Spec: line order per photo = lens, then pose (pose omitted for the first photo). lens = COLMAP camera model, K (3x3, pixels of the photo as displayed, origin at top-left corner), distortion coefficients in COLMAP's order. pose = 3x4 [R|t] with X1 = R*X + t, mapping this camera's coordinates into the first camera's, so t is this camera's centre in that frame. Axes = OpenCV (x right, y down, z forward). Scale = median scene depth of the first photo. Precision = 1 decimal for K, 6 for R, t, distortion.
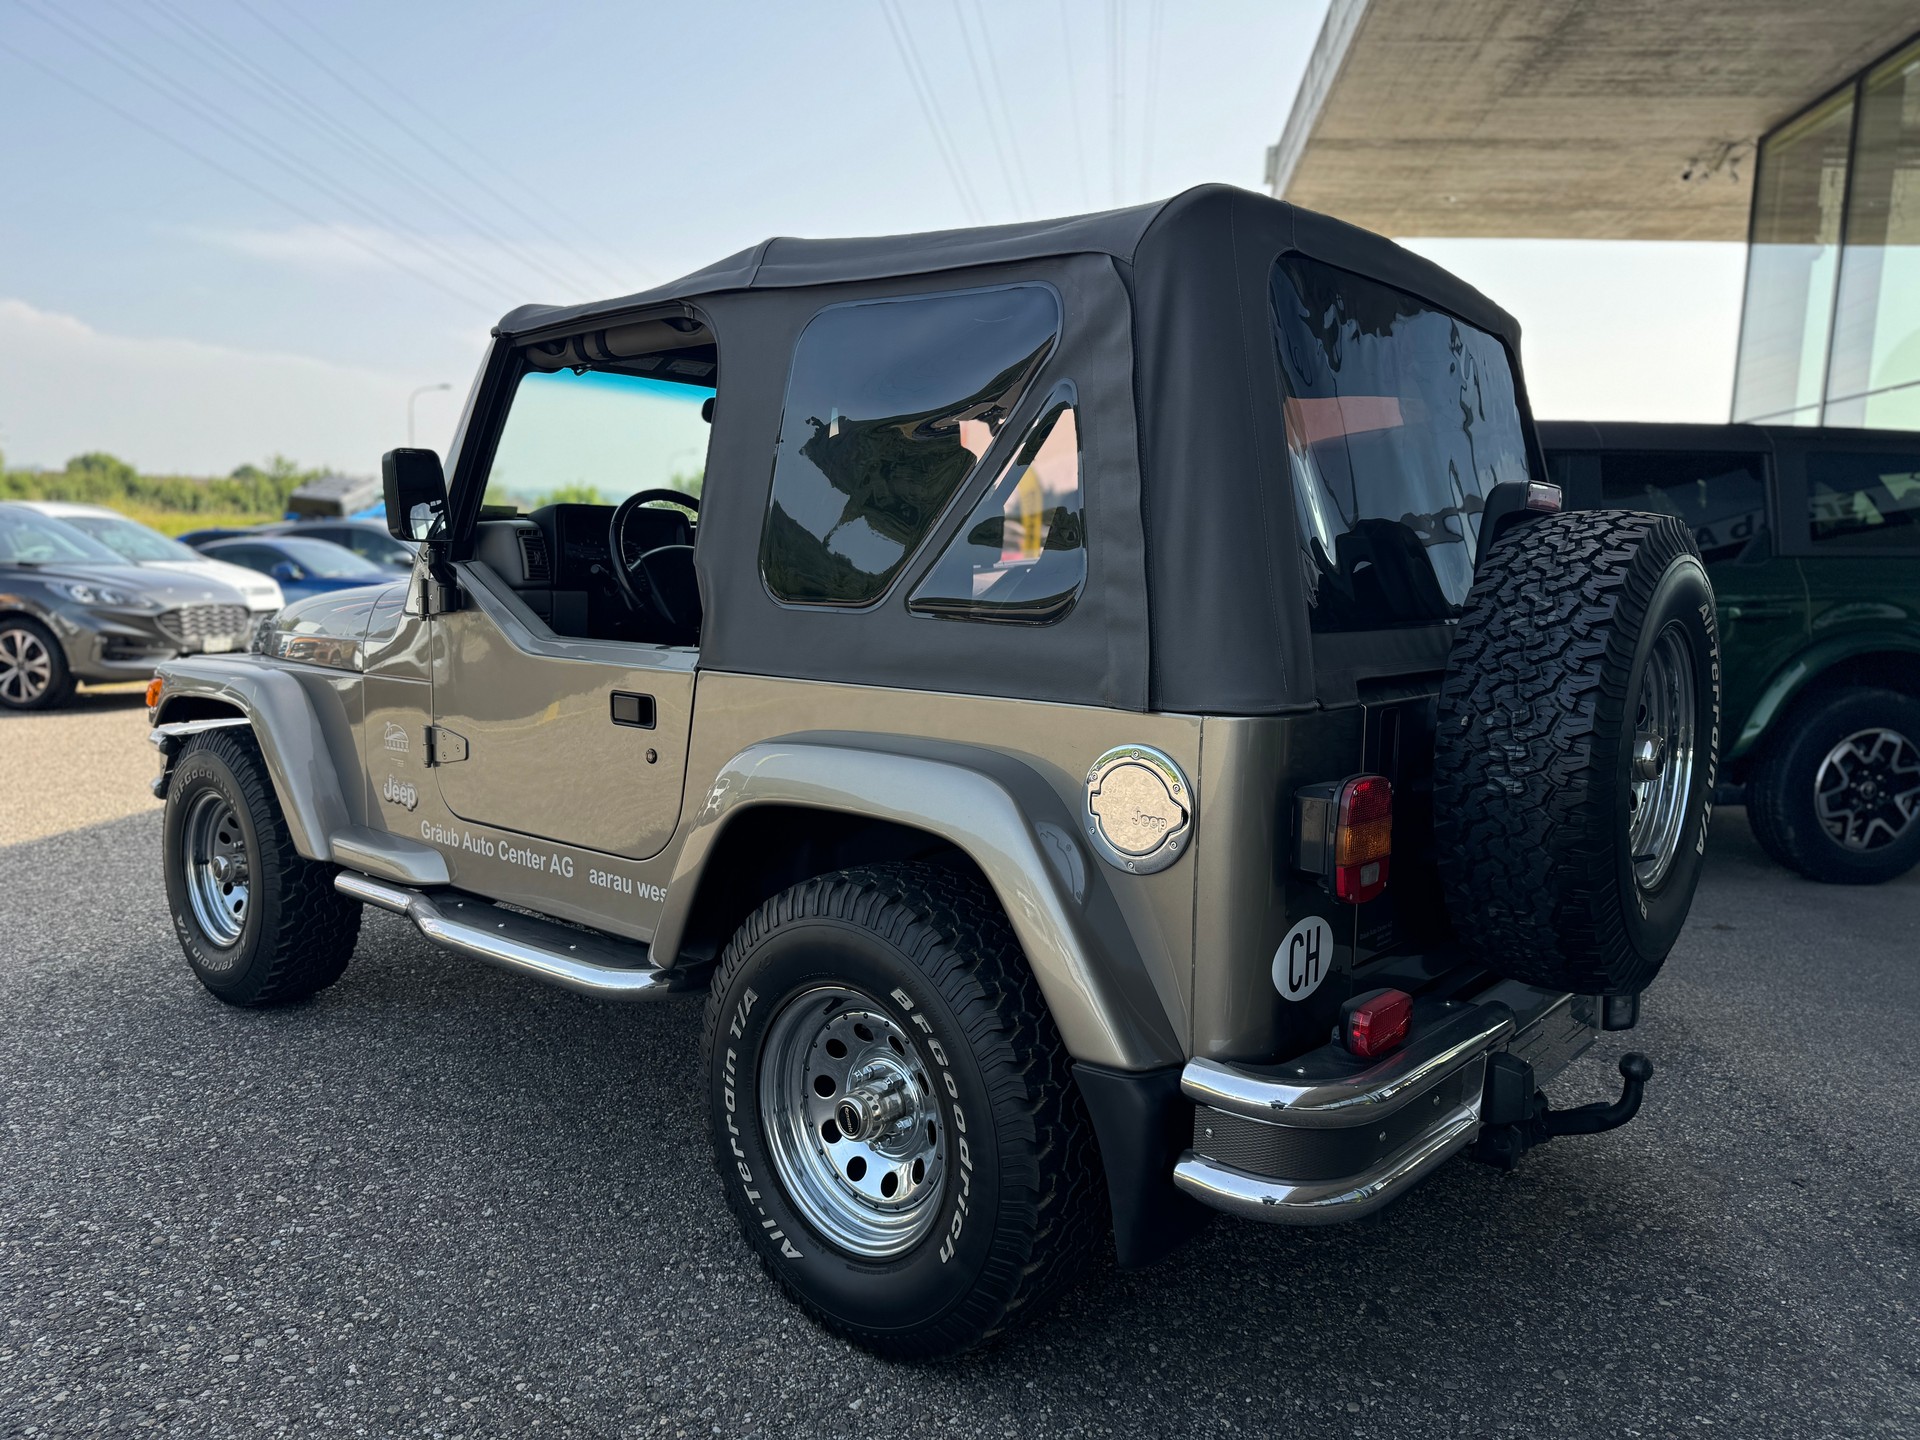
lens RADIAL K [[1370.7, 0, 953.1], [0, 1370.7, 694.2], [0, 0, 1]] dist [0.002916, -0.004193]
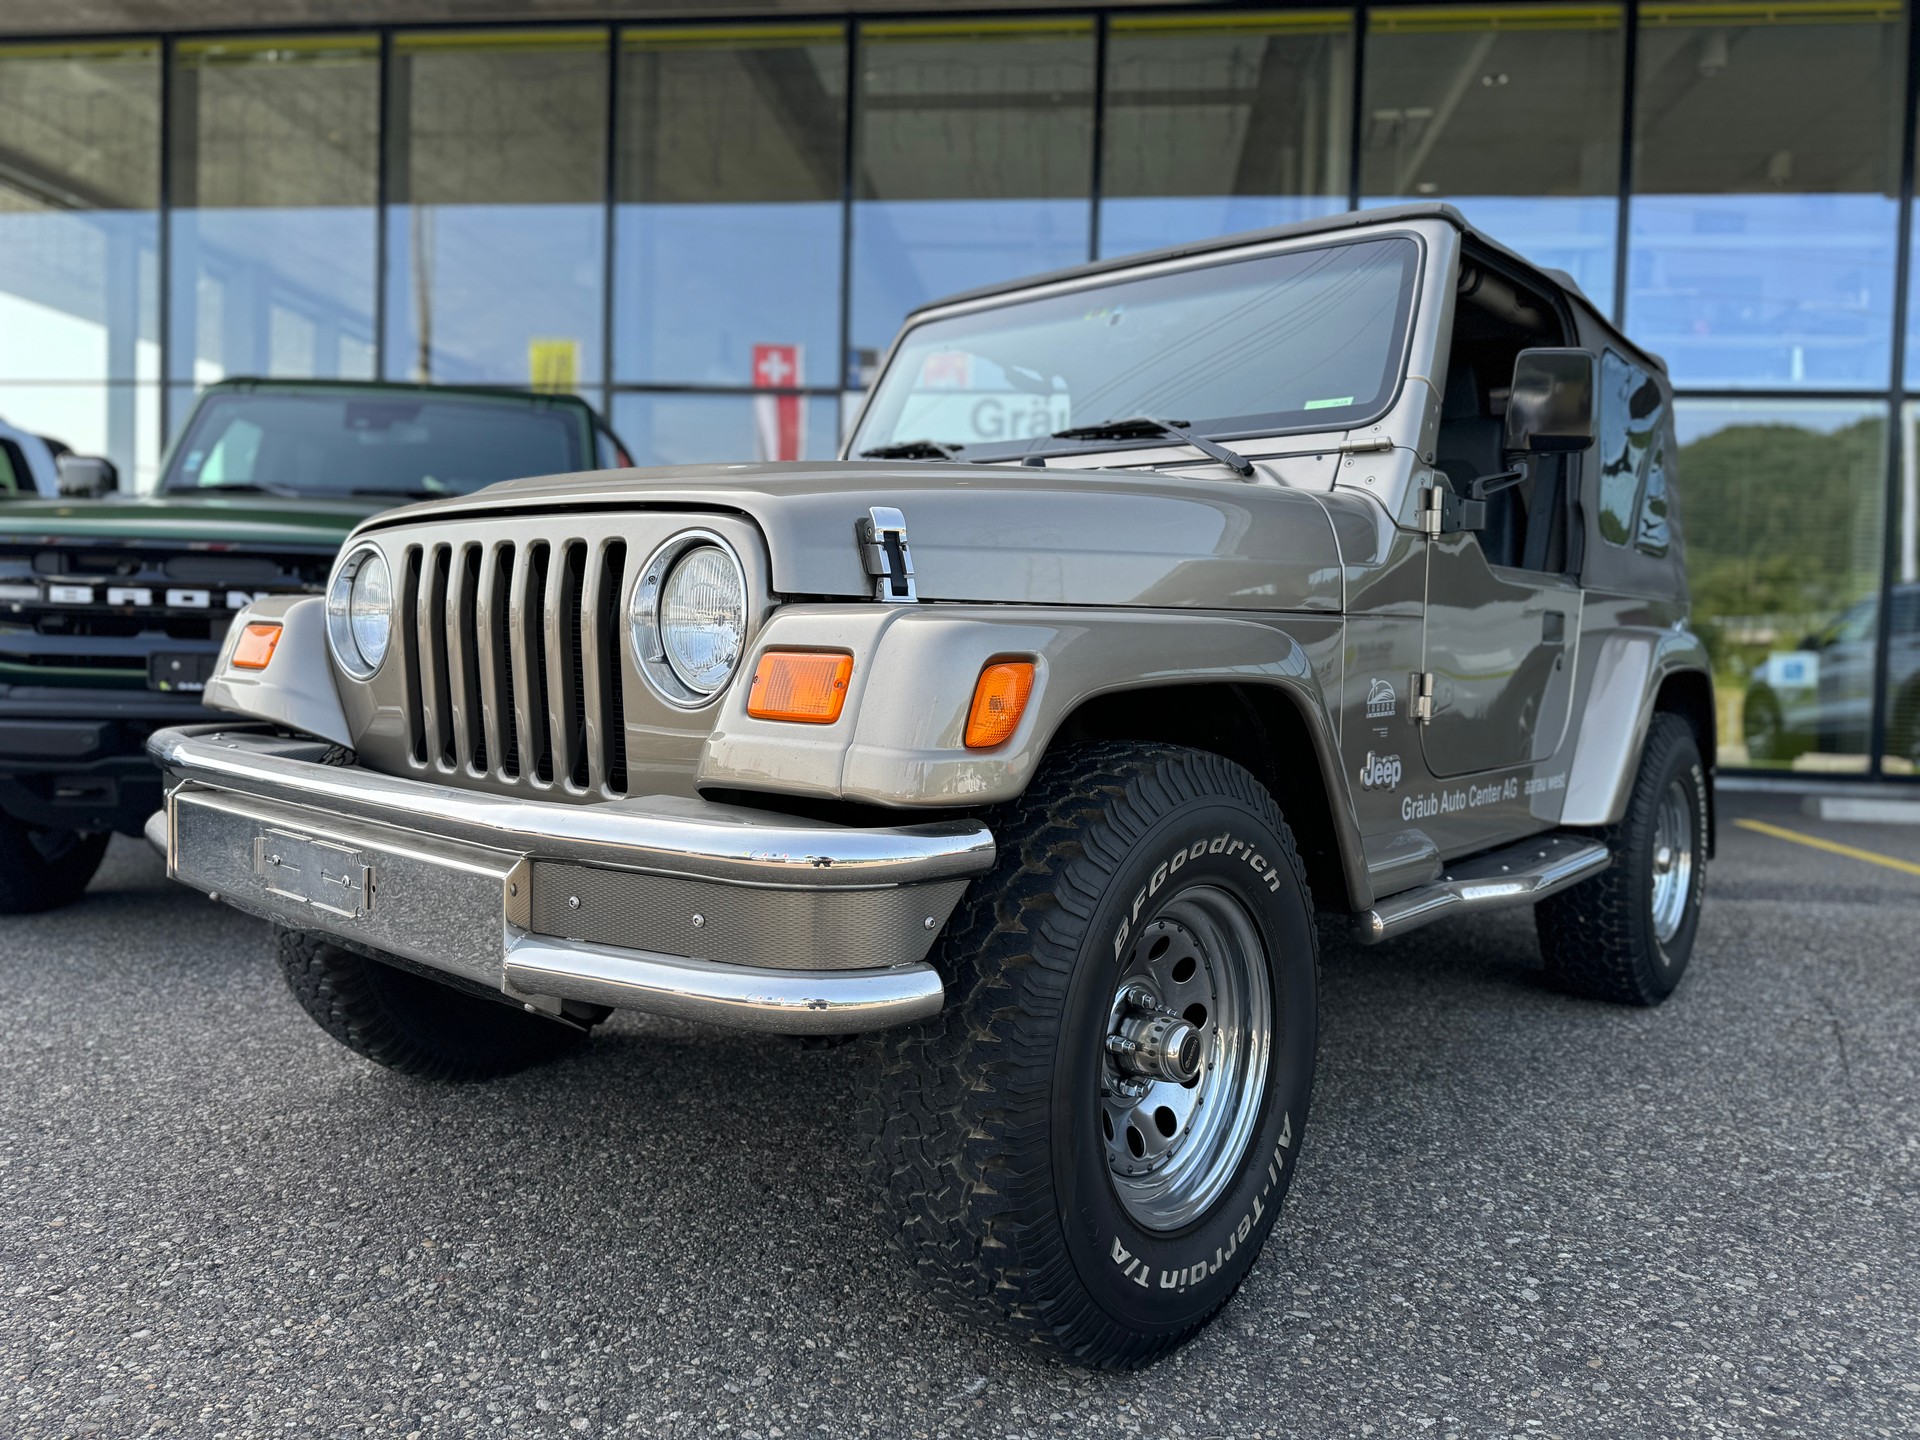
lens RADIAL K [[1353.8, 0, 949.8], [0, 1353.8, 712.0], [0, 0, 1]] dist [-0.003130, 0.003032]
pose [[0.002993, -0.071800, 0.997415, -1.199142], [0.068777, 0.995072, 0.071424, -0.029533], [-0.997628, 0.068386, 0.007917, 1.309550]]
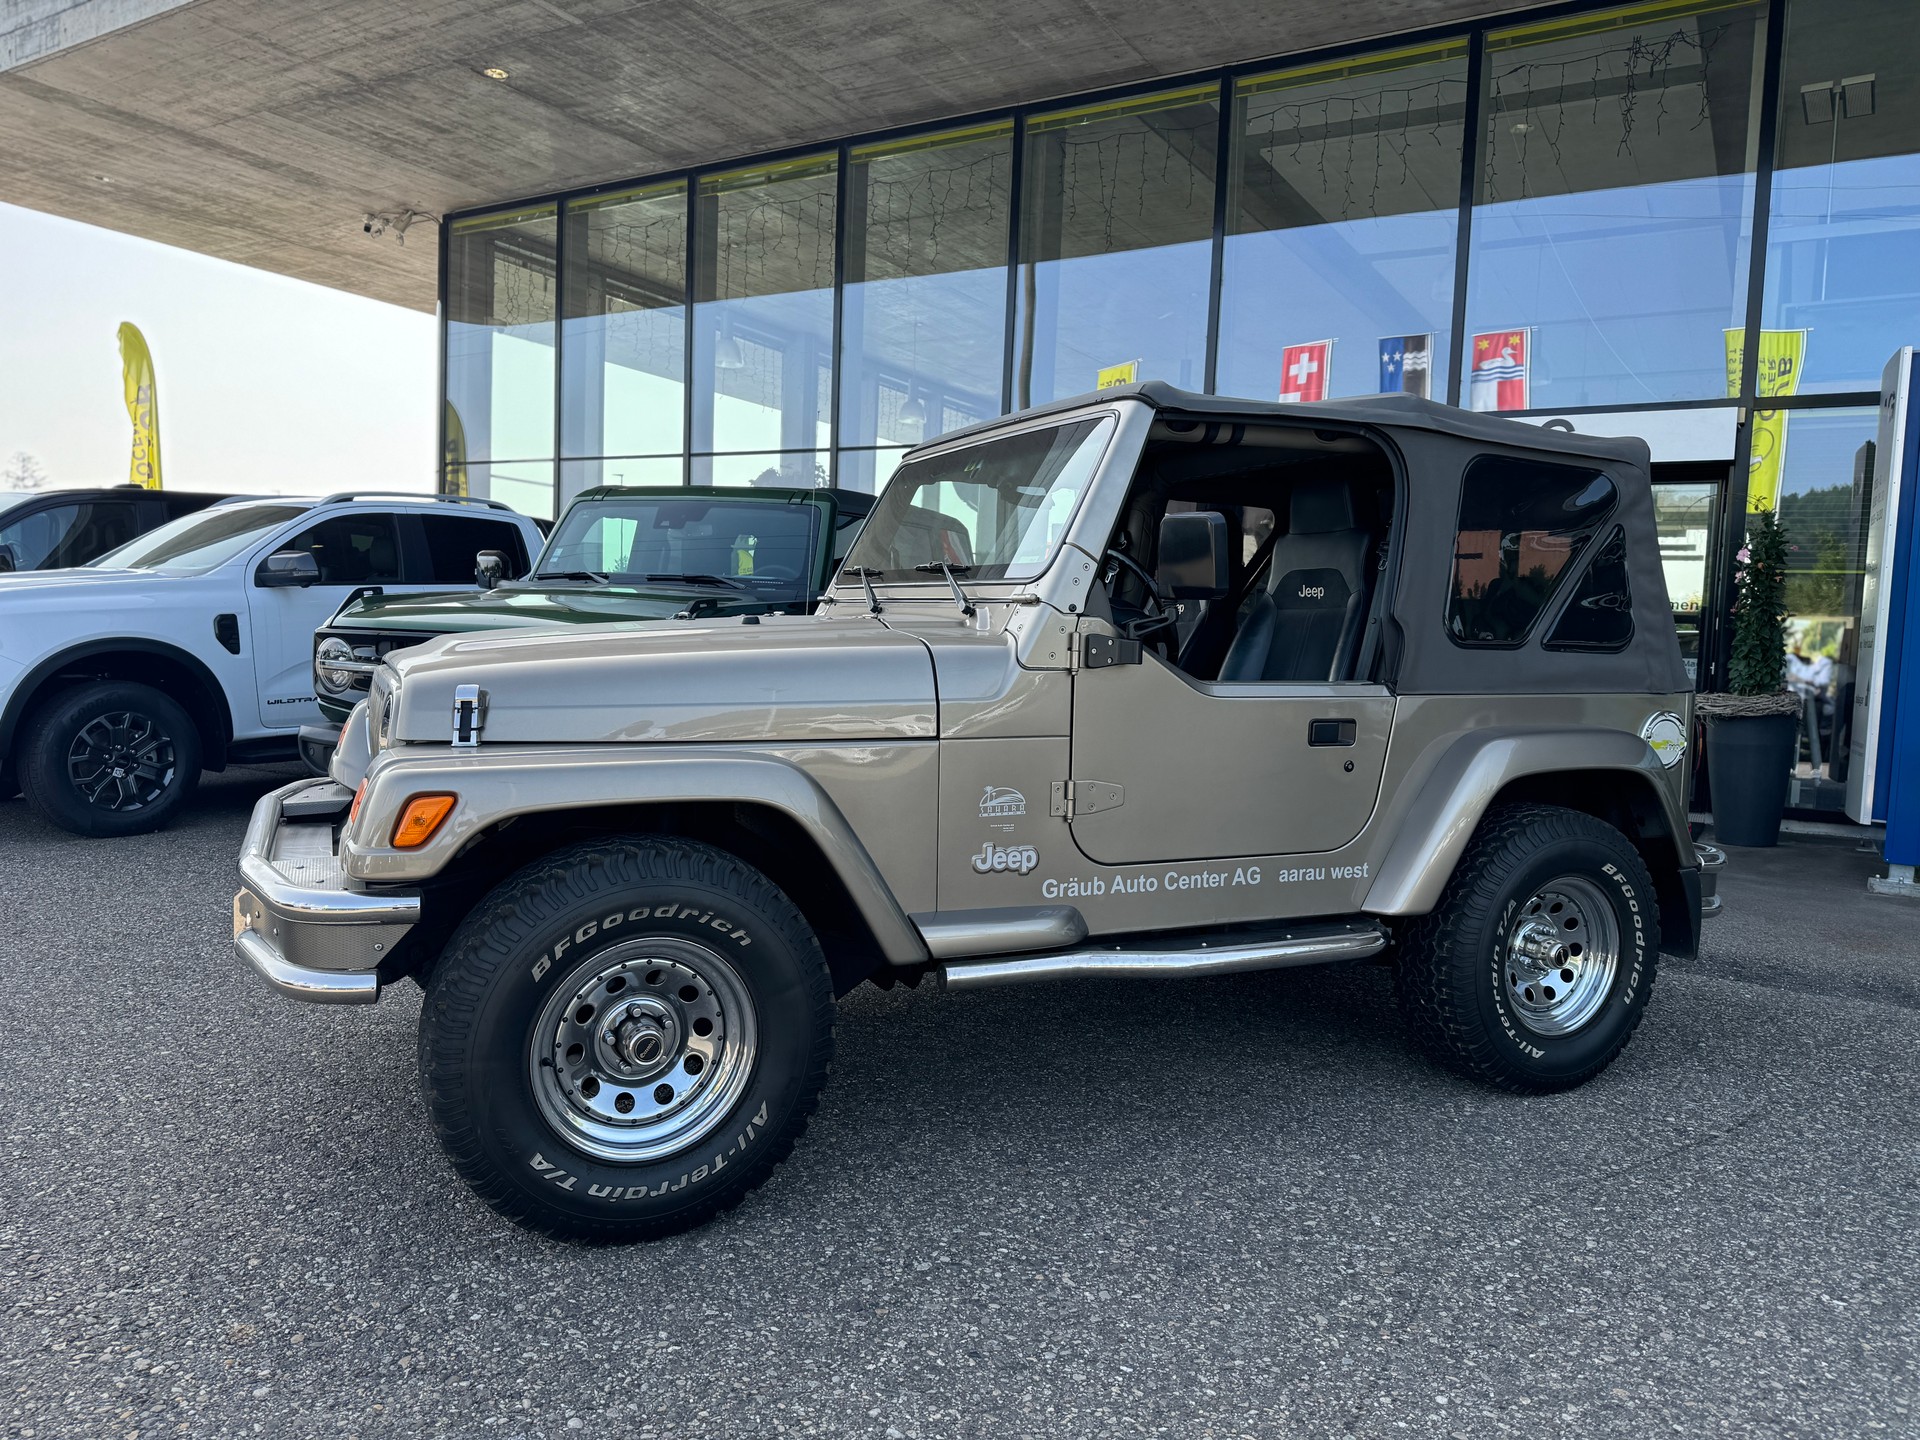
lens RADIAL K [[1327.3, 0, 960.0], [0, 1327.3, 720.0], [0, 0, 1]] dist [0.104025, -0.180499]
pose [[0.412154, -0.075171, 0.908008, -1.314755], [0.063992, 0.996518, 0.053452, -0.078349], [-0.908864, 0.036074, 0.415530, 0.696658]]
